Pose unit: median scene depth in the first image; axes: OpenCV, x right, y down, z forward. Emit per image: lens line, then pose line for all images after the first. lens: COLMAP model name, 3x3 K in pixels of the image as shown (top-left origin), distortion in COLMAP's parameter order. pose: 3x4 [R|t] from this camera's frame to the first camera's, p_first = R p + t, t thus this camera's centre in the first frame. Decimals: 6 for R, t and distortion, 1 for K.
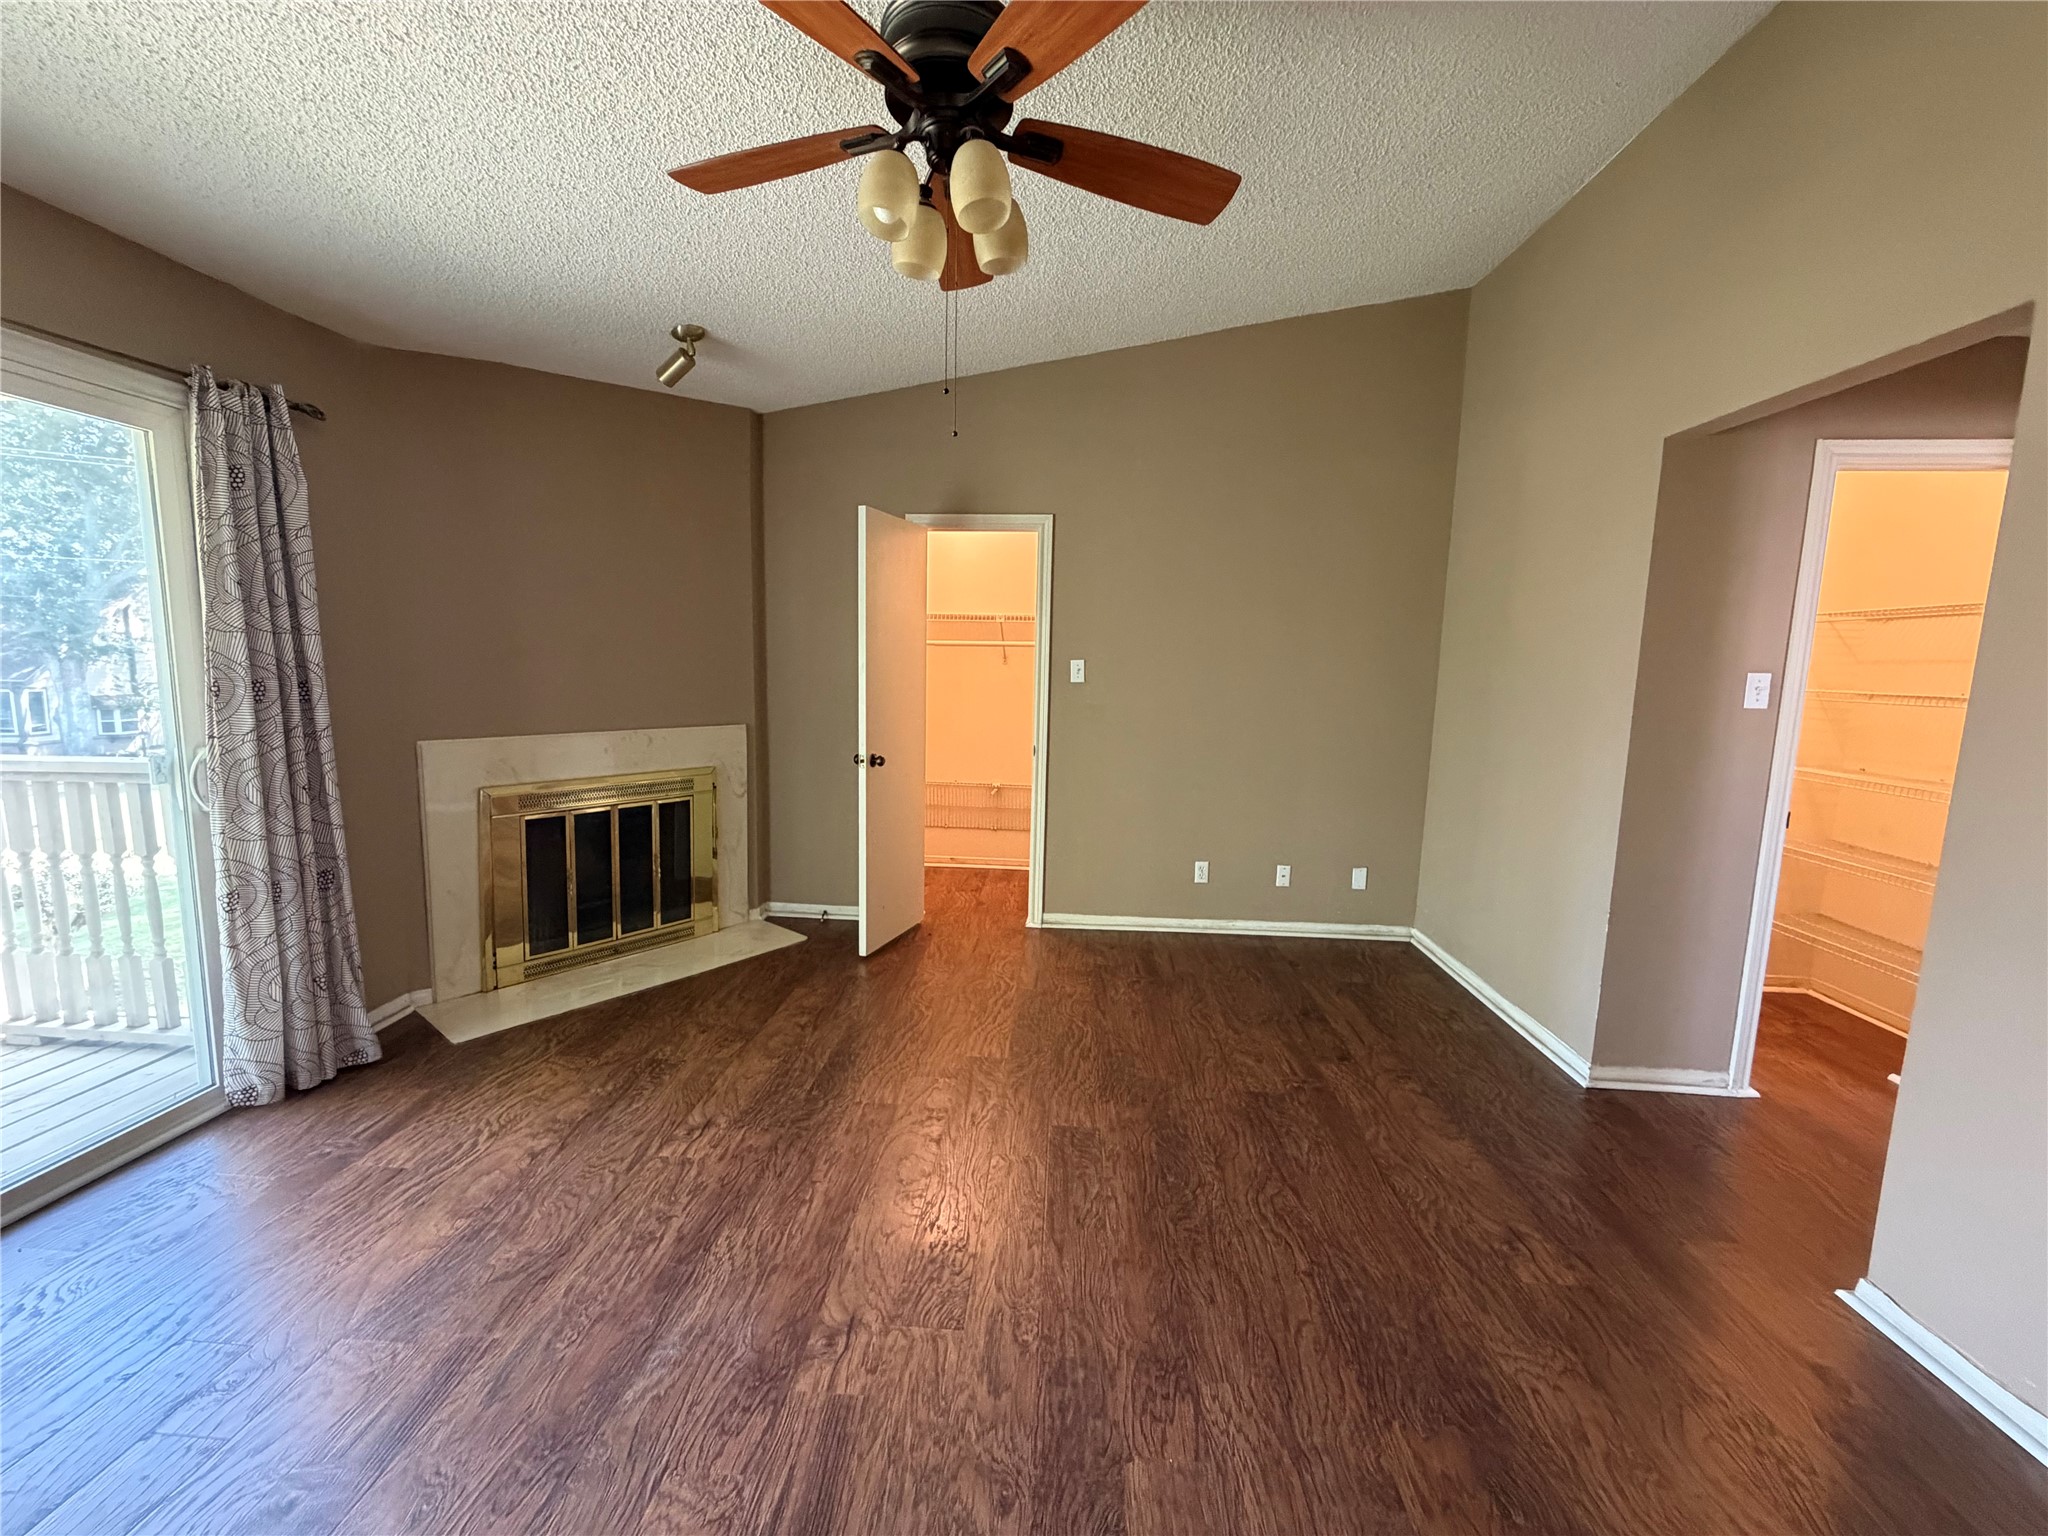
lens RADIAL K [[821.6, 0, 1013.1], [0, 821.6, 770.1], [0, 0, 1]] dist [0.002729, -0.000604]
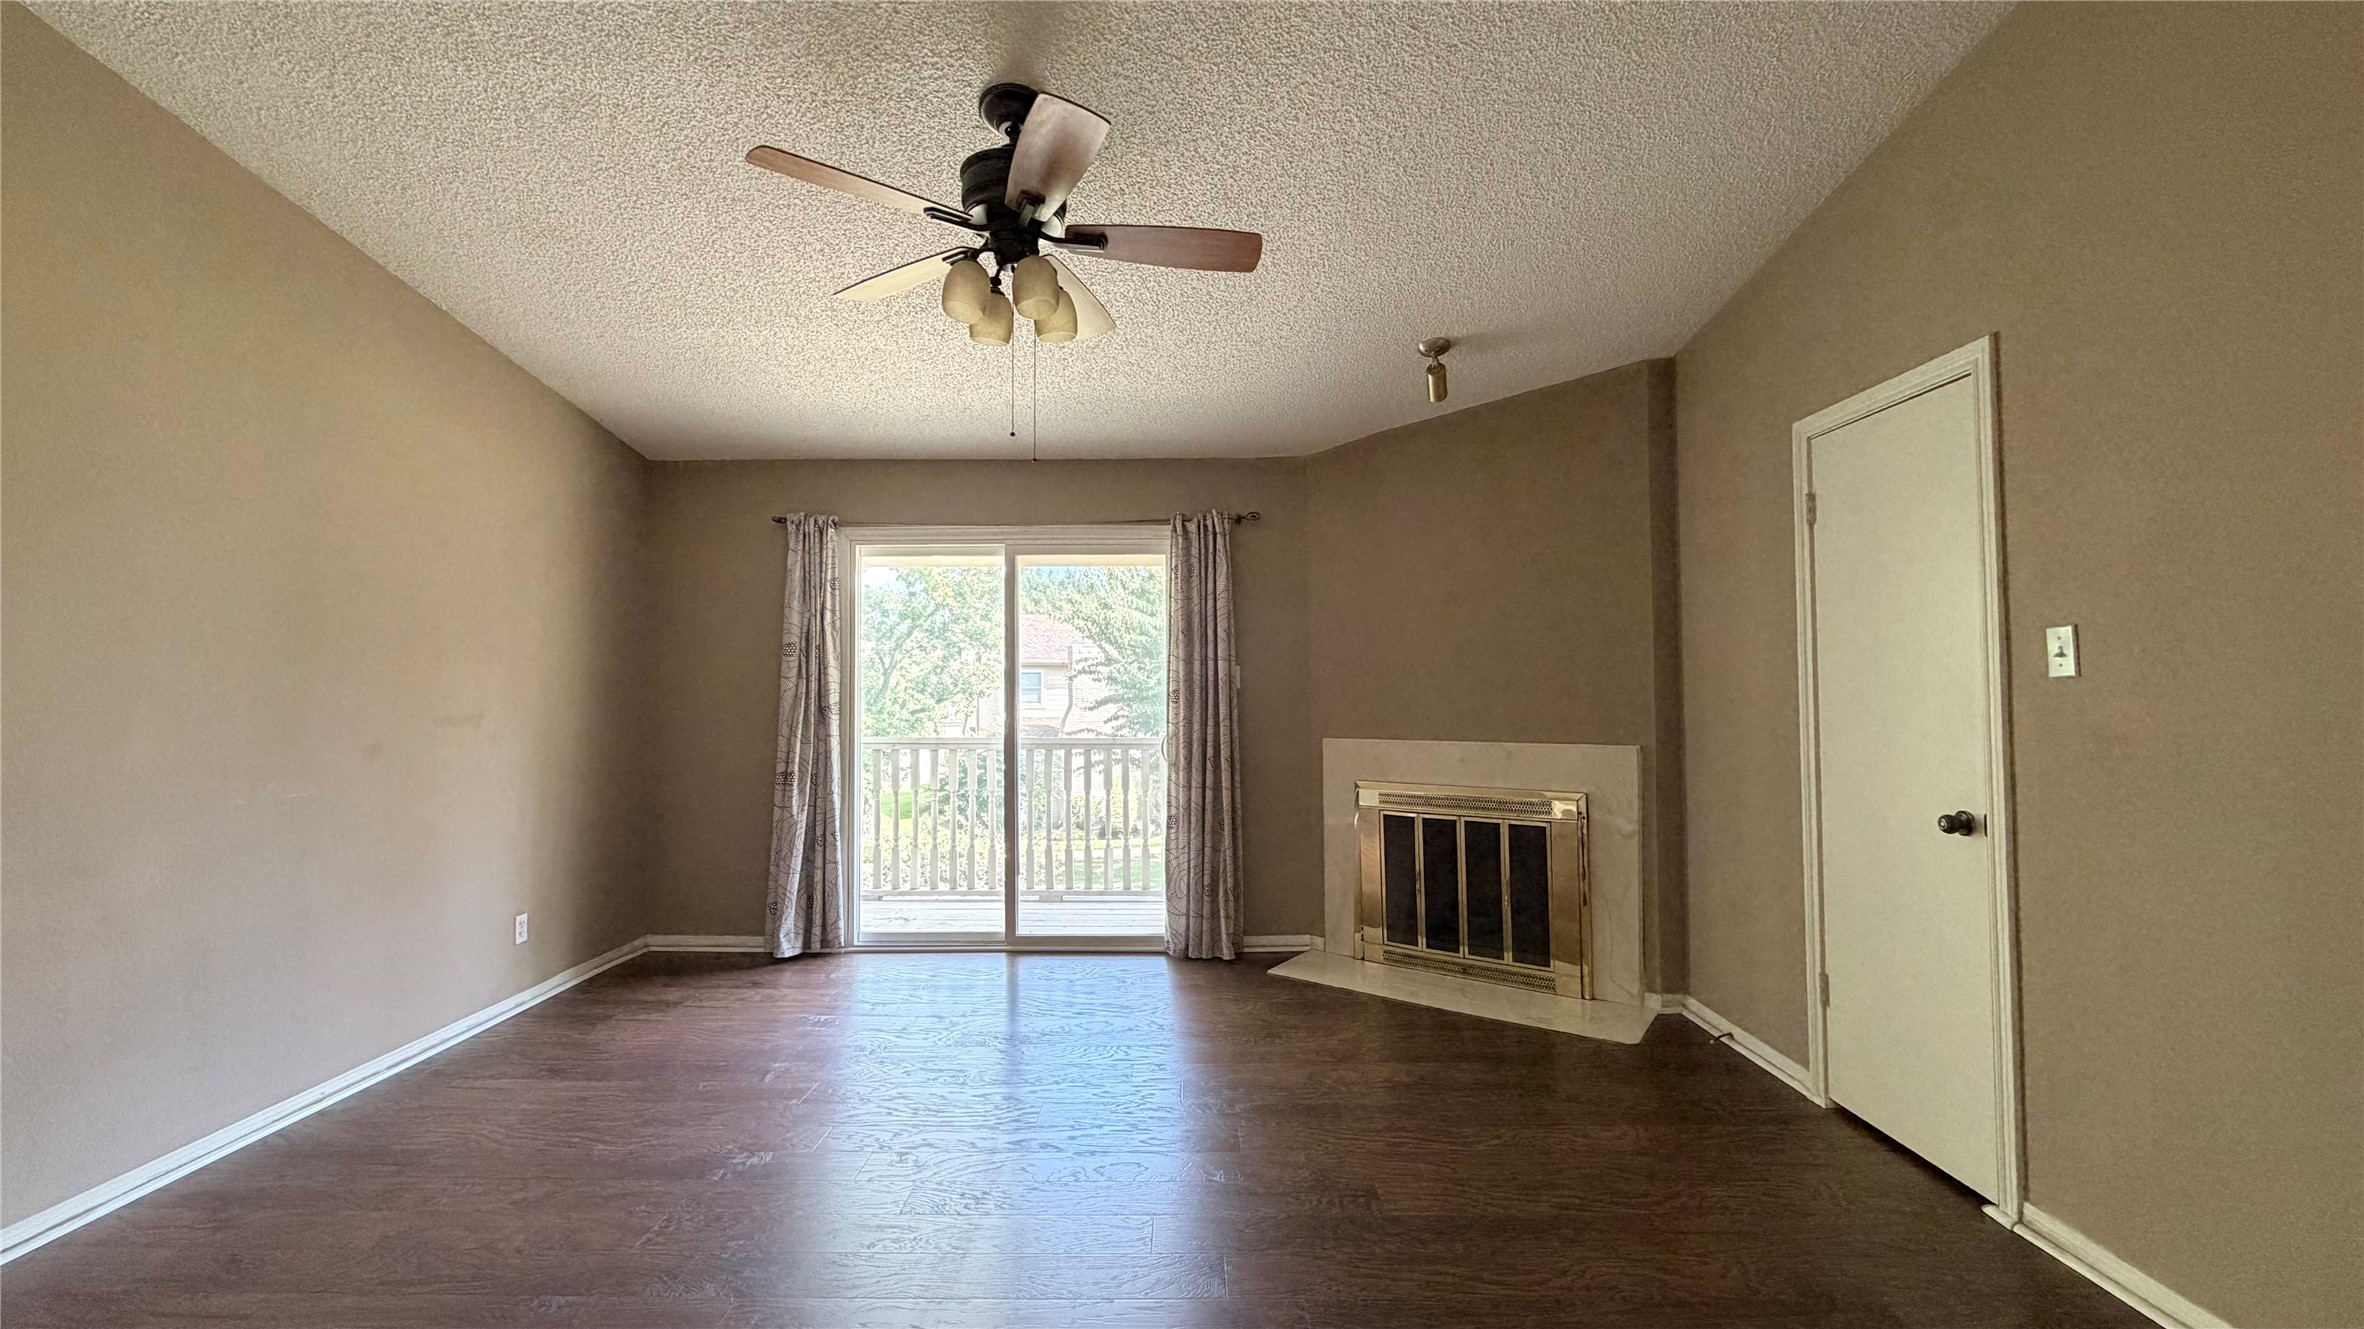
lens RADIAL K [[947.0, 0, 1176.1], [0, 947.0, 665.0], [0, 0, 1]] dist [0.002167, -0.000228]
pose [[0.056902, -0.048882, -0.997182, 0.630512], [-0.120018, 0.991223, -0.055439, -0.033057], [0.991140, 0.122834, 0.050536, 0.574484]]
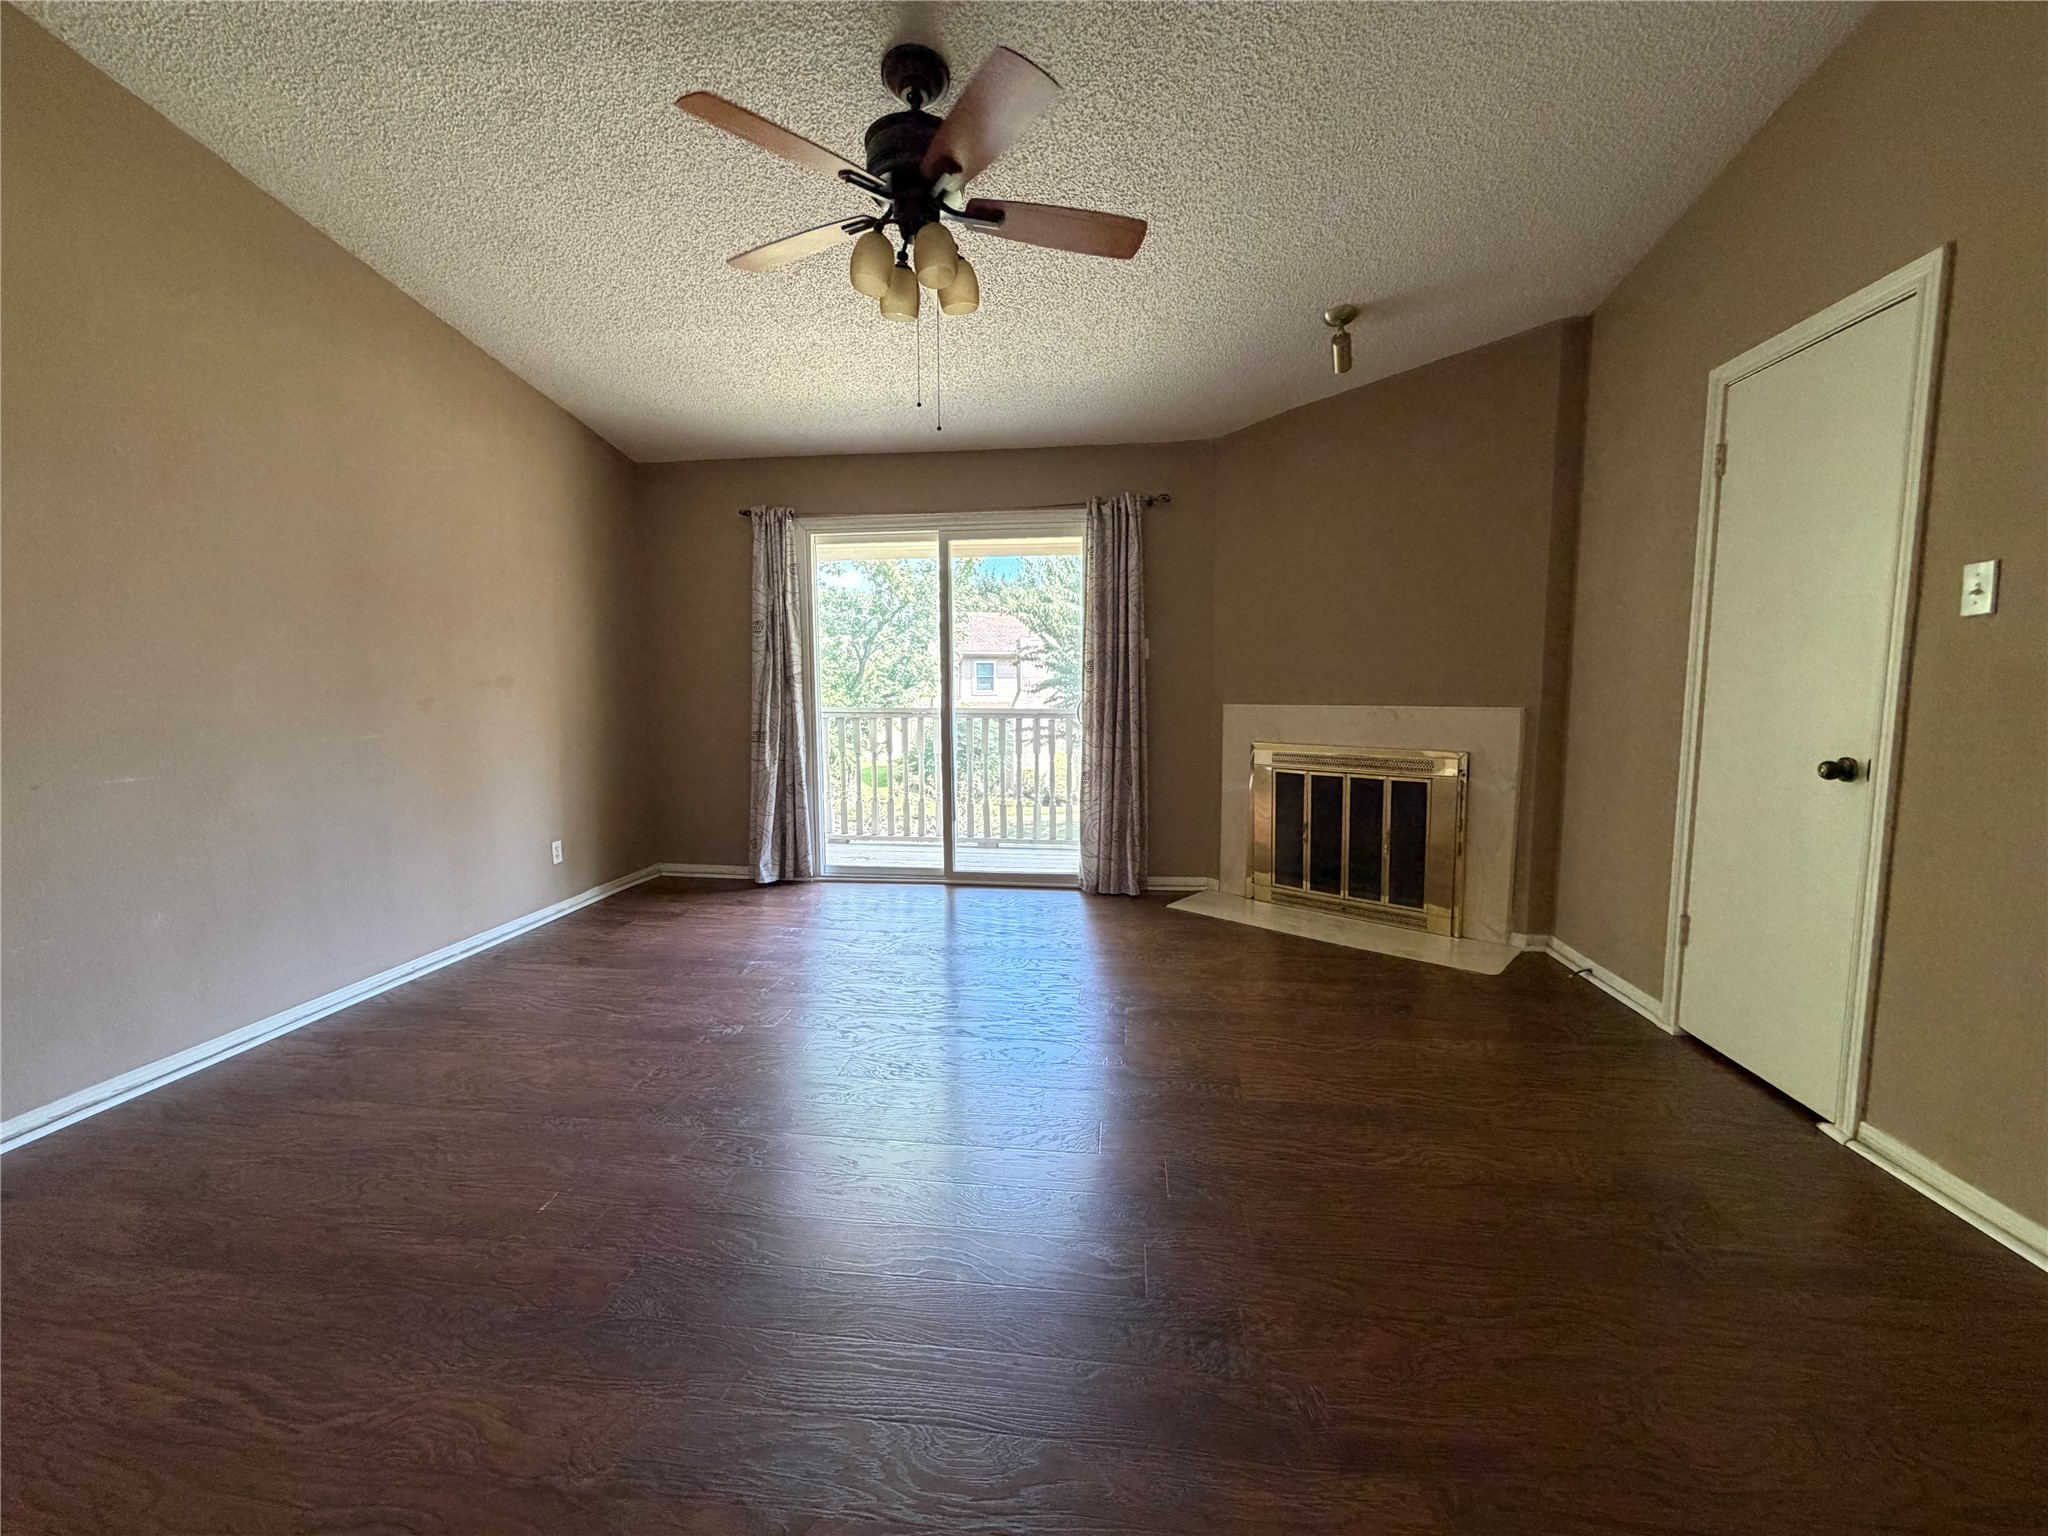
lens RADIAL K [[821.6, 0, 1019.3], [0, 821.6, 769.4], [0, 0, 1]] dist [0.002729, -0.000604]
pose [[-0.058465, 0.084439, -0.994712, 0.608758], [-0.121770, 0.988373, 0.091058, -0.008856], [0.990835, 0.126450, -0.047503, 0.615102]]
